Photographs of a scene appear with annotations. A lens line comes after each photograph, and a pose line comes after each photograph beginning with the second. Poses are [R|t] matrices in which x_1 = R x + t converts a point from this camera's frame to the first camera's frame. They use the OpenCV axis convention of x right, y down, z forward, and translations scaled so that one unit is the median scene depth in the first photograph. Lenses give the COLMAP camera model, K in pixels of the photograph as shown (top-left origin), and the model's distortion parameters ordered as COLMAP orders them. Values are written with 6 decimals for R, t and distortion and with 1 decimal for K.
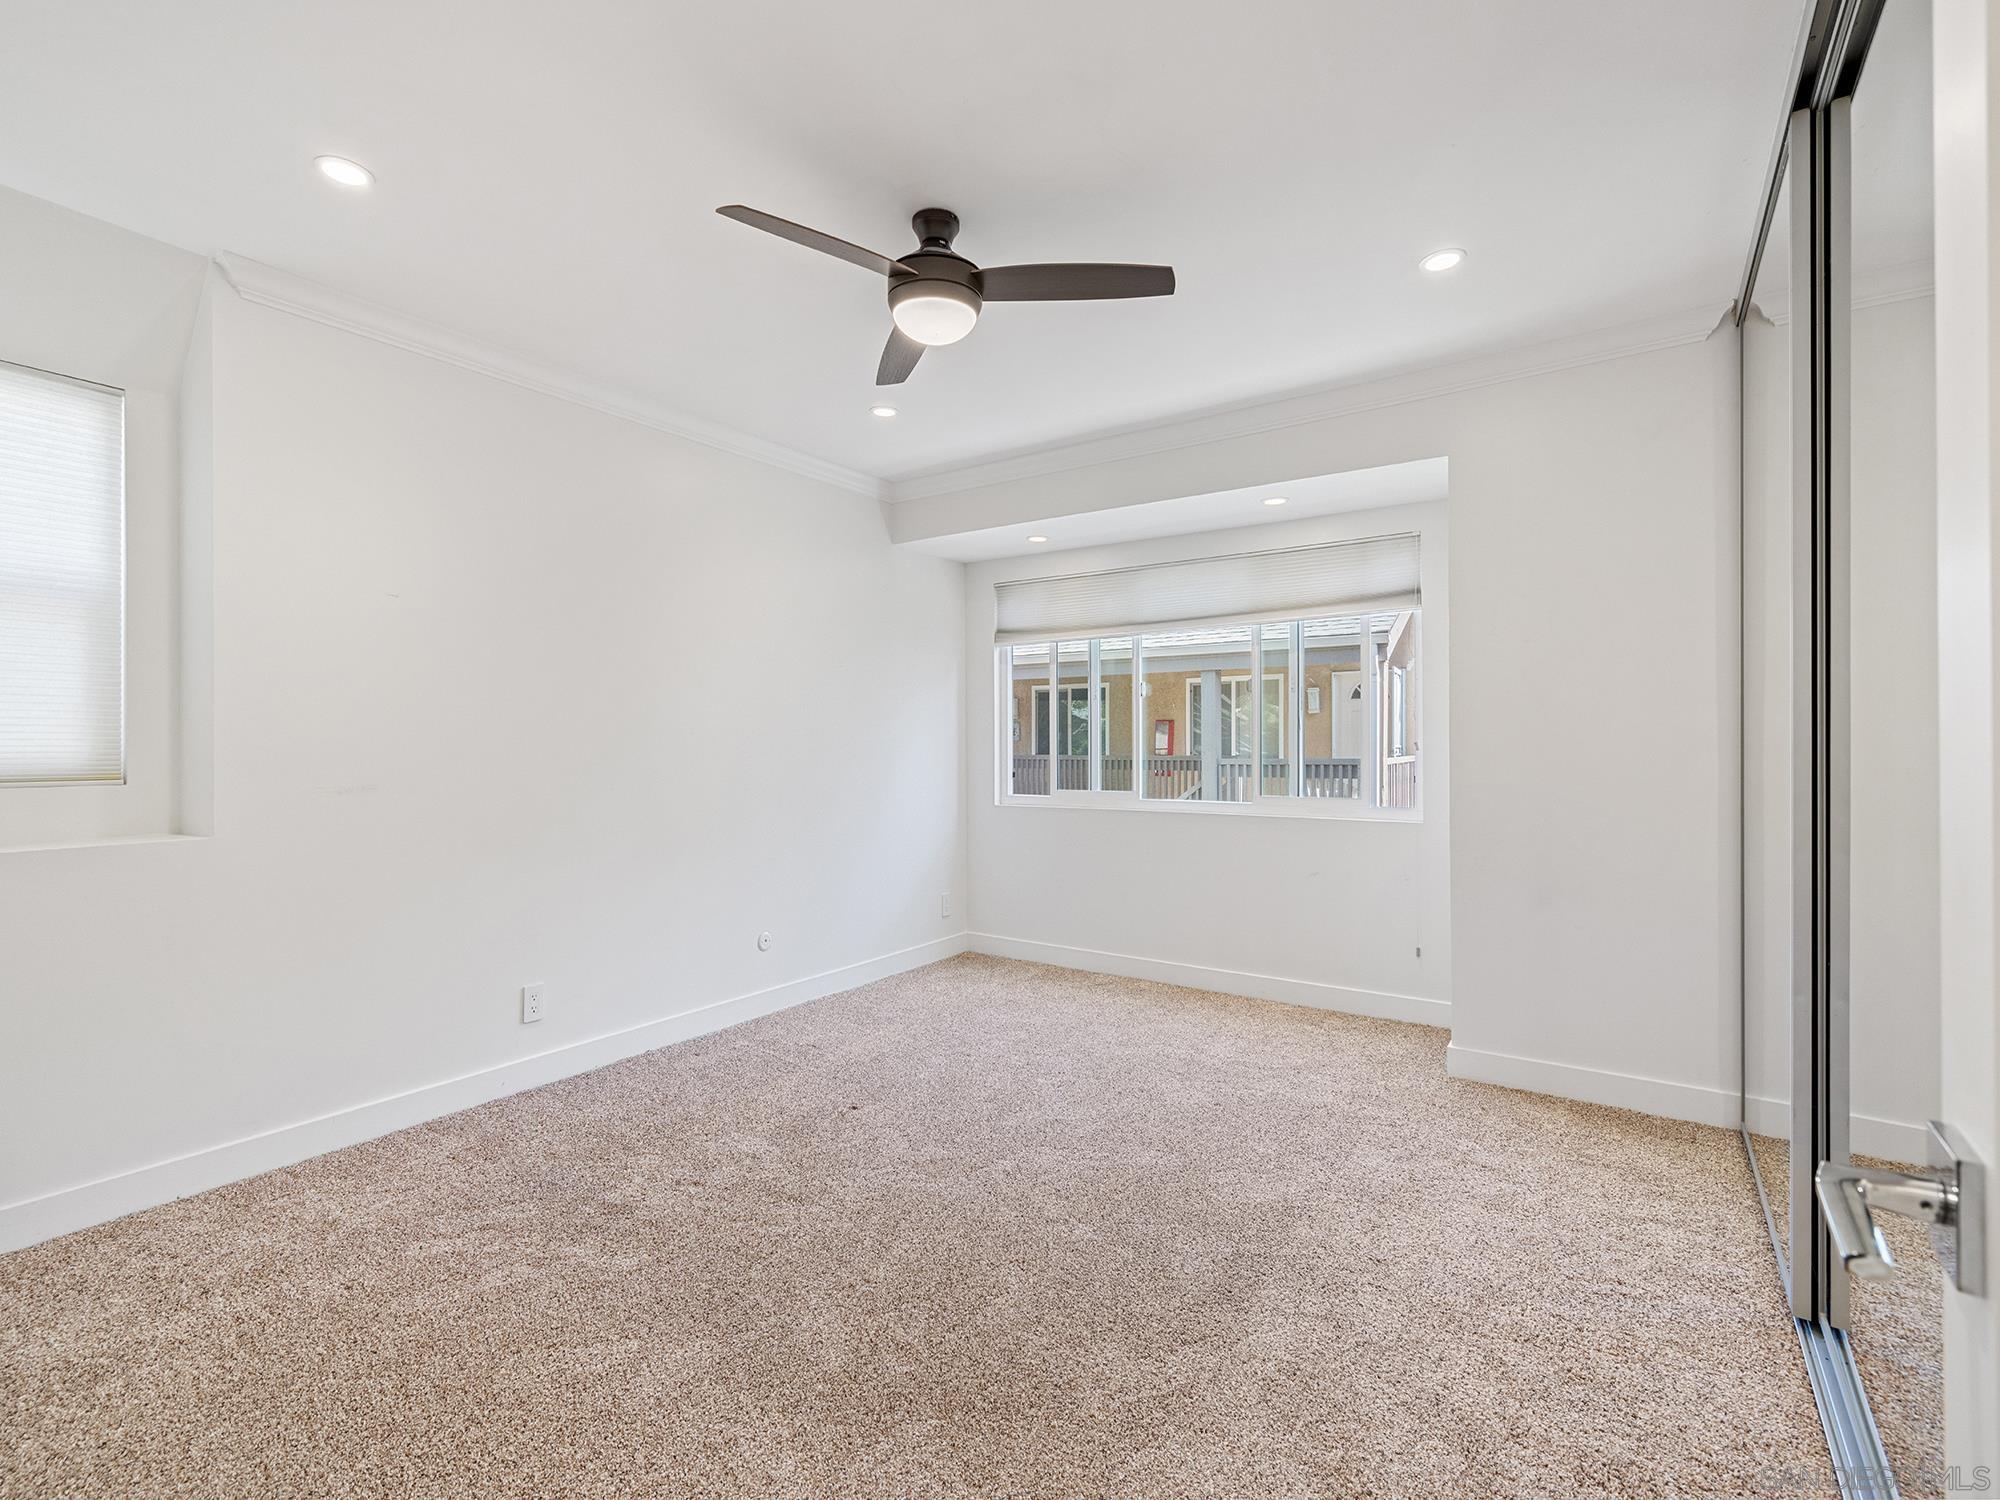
lens RADIAL K [[908.4, 0, 997.3], [0, 908.4, 738.2], [0, 0, 1]] dist [-0.001555, 0.000635]
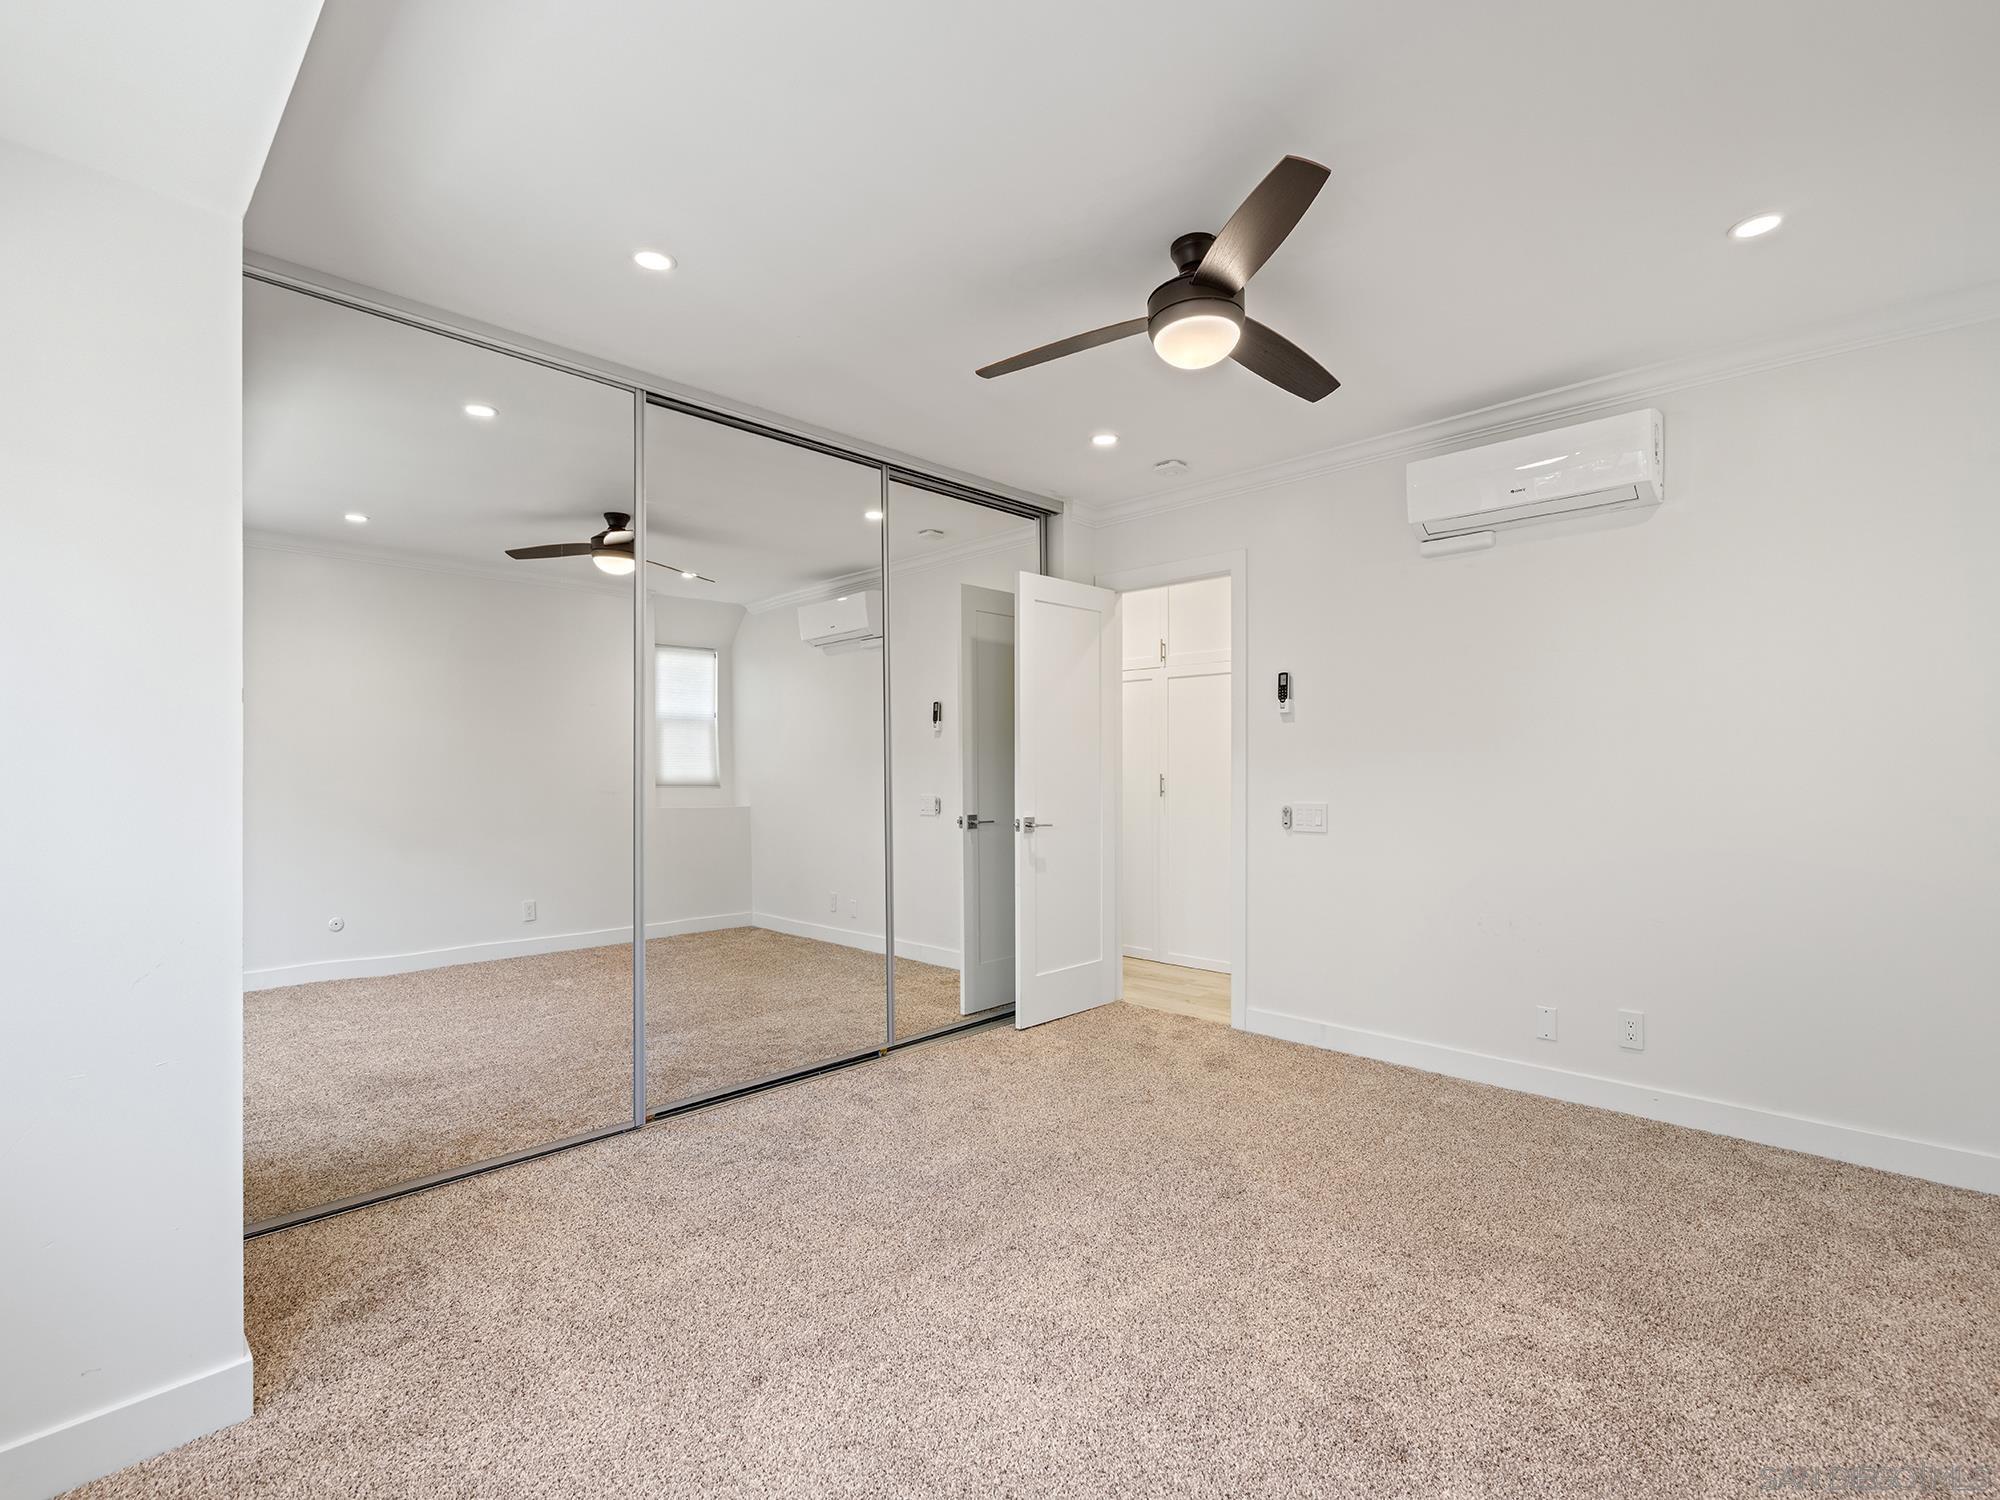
lens RADIAL K [[932.7, 0, 1000.0], [0, 932.7, 750.0], [0, 0, 1]] dist [0.000467, 0.000089]
pose [[-0.987535, 0.003655, 0.157359, -0.007349], [-0.000970, 0.999570, -0.029306, 0.008701], [-0.157399, -0.029094, -0.987106, 1.221574]]
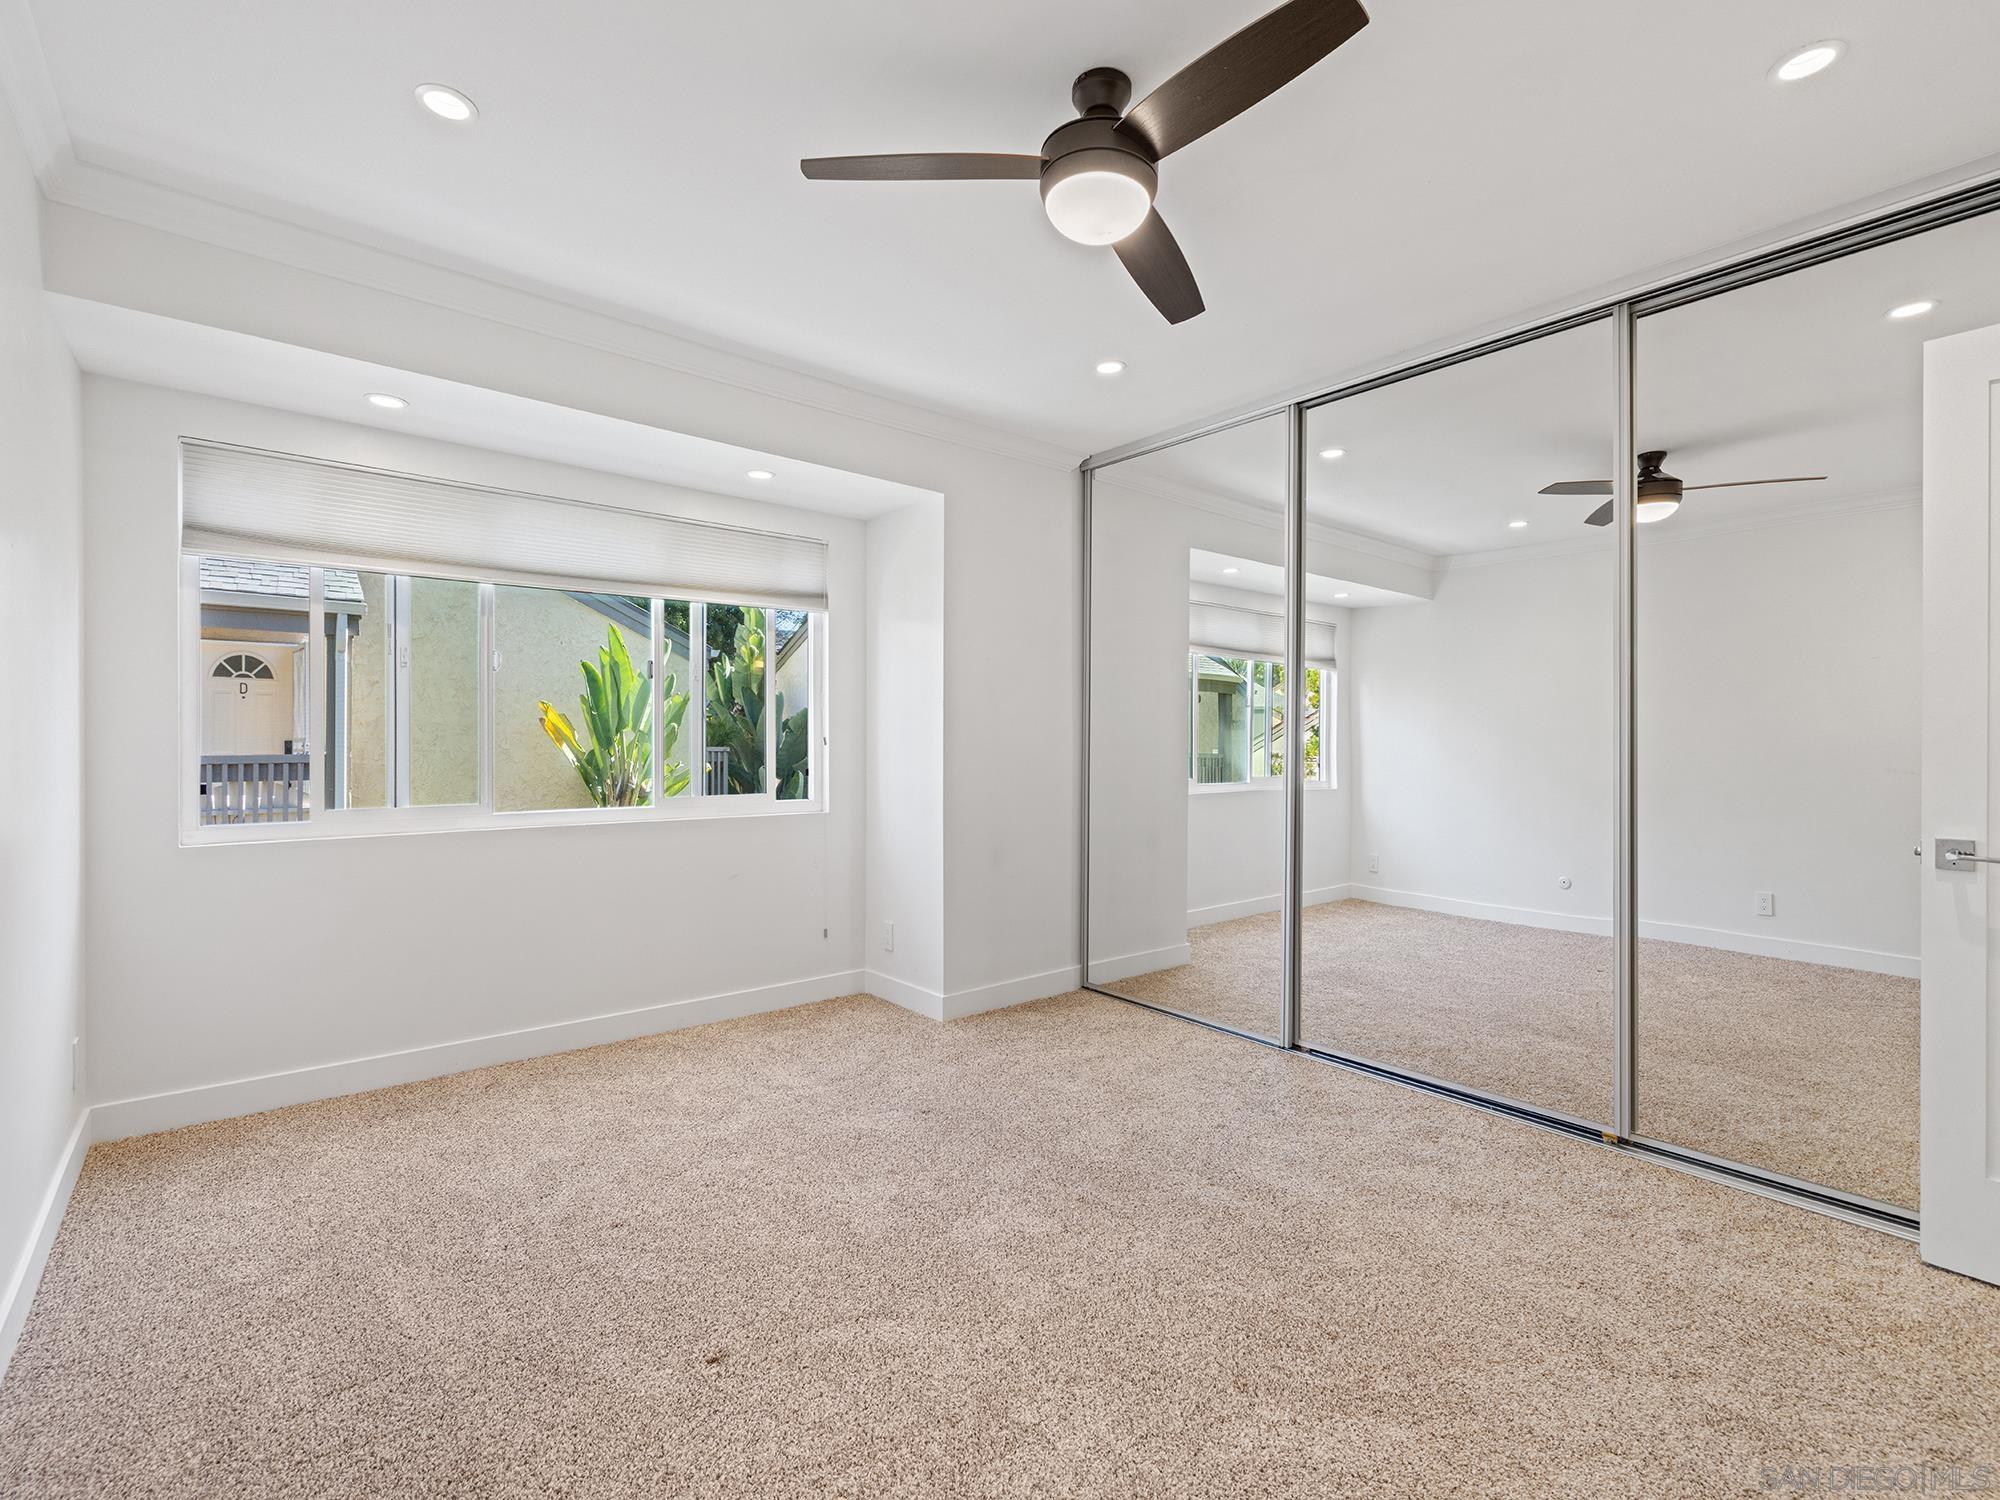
lens RADIAL K [[908.4, 0, 997.3], [0, 908.4, 738.2], [0, 0, 1]] dist [-0.001555, 0.000635]
pose [[0.267210, 0.004160, 0.963629, -0.515748], [-0.011861, 0.999929, -0.001028, 0.004289], [-0.963565, -0.011155, 0.267241, 0.517768]]
